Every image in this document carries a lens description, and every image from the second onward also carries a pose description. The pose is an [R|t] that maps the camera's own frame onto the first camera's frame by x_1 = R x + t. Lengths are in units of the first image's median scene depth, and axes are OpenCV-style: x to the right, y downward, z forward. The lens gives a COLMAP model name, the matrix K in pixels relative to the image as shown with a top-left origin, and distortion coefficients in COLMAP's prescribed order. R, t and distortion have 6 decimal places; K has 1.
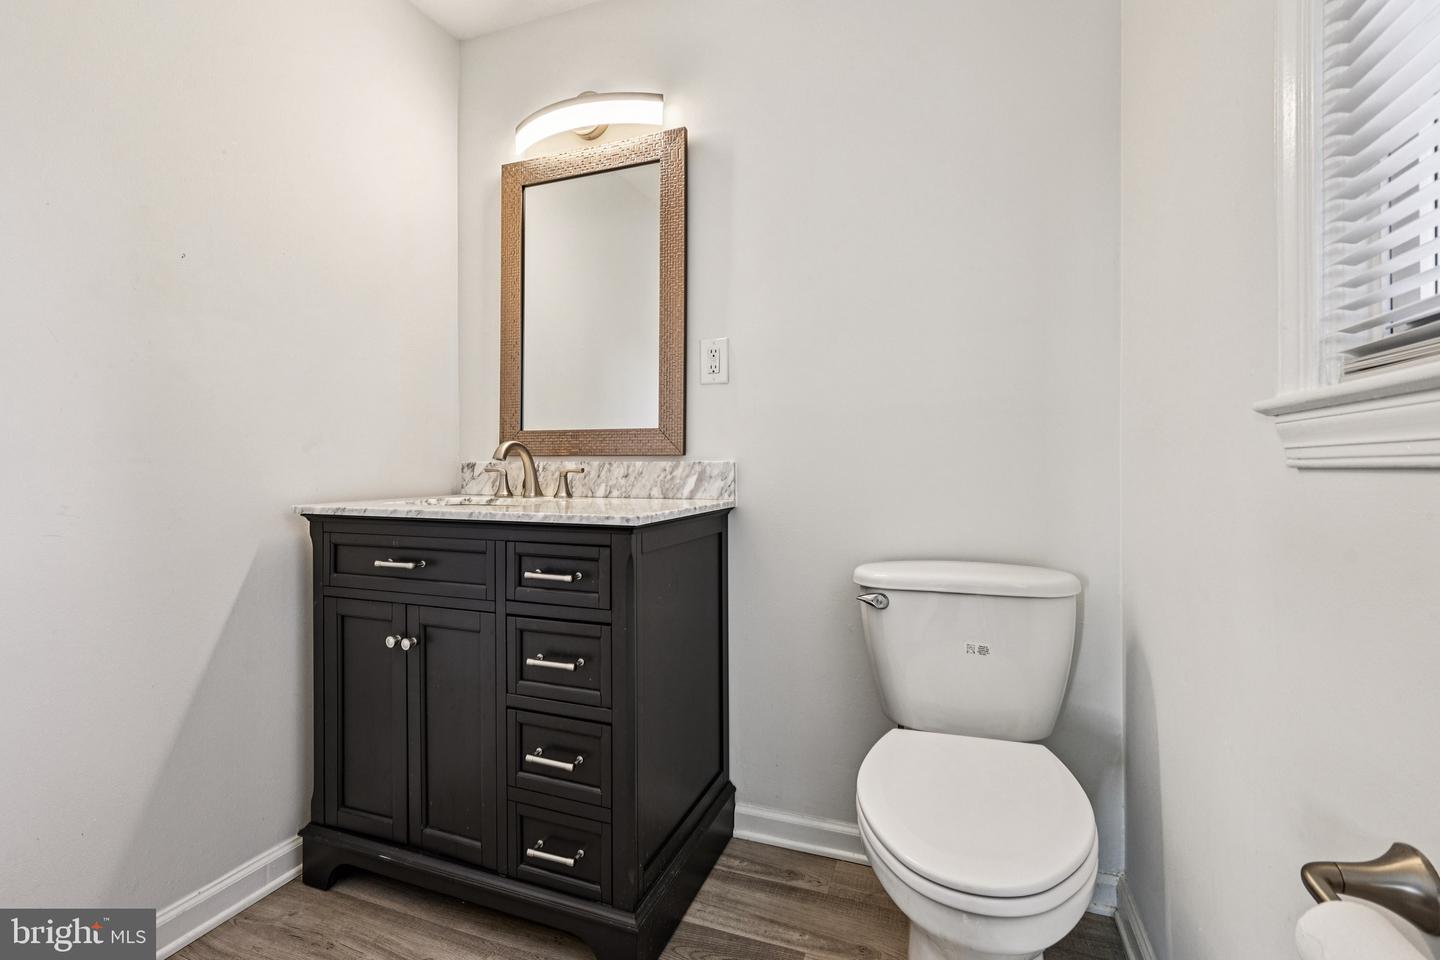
lens RADIAL K [[624.1, 0, 721.3], [0, 624.1, 474.9], [0, 0, 1]] dist [0.002516, 0.000180]
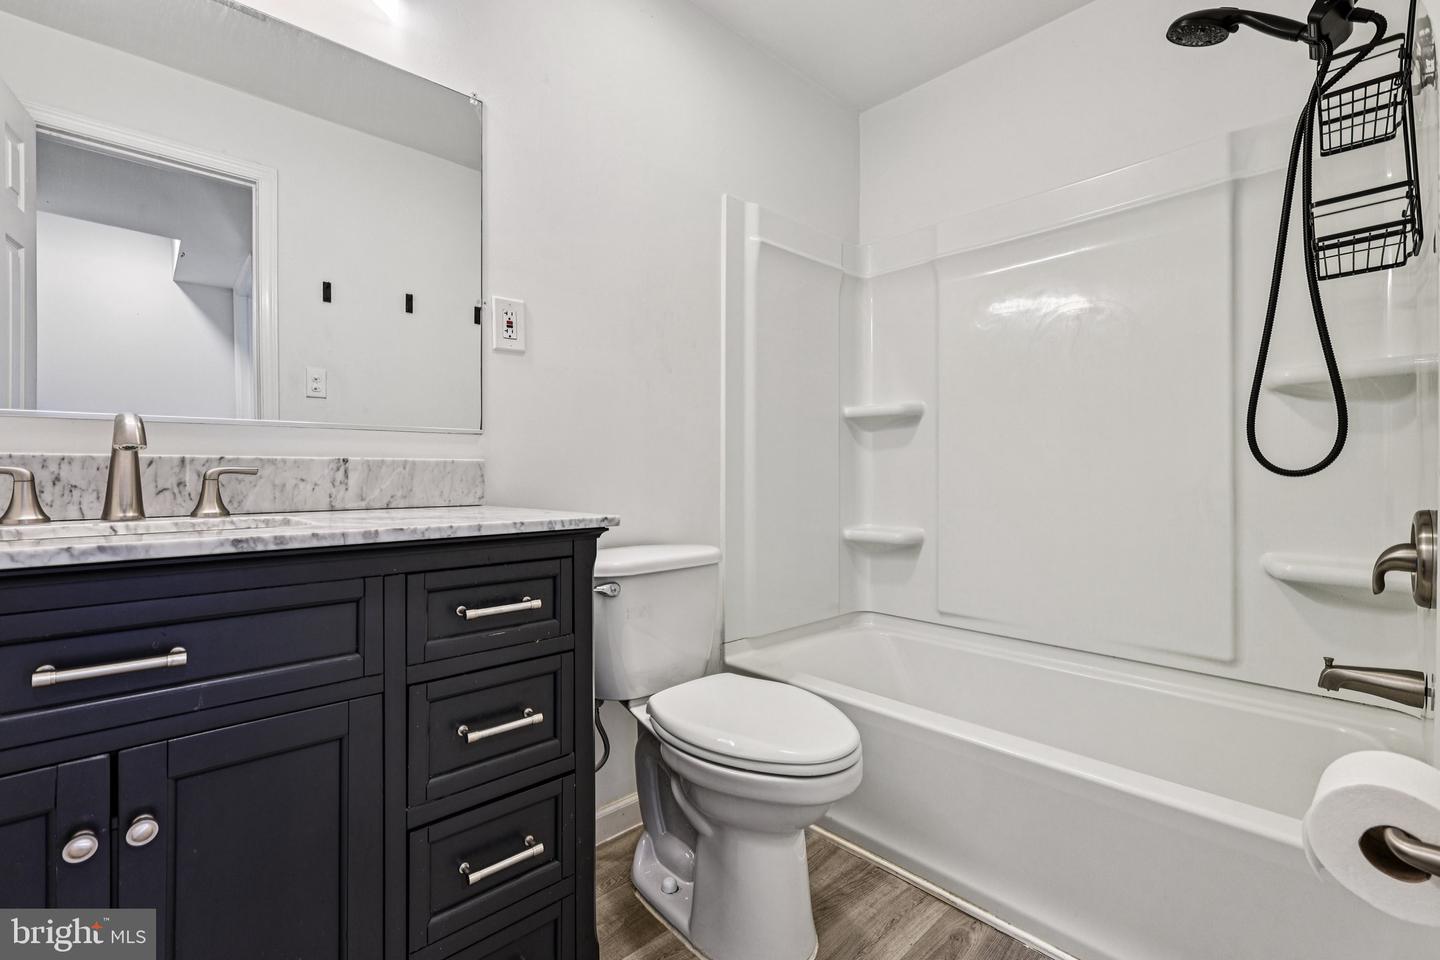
lens RADIAL K [[624.1, 0, 717.8], [0, 624.1, 474.6], [0, 0, 1]] dist [0.002516, 0.000180]
pose [[0.450245, -0.002031, 0.892903, -0.744609], [0.016253, 0.999850, -0.005921, 0.011391], [-0.892757, 0.017178, 0.450211, 0.398532]]
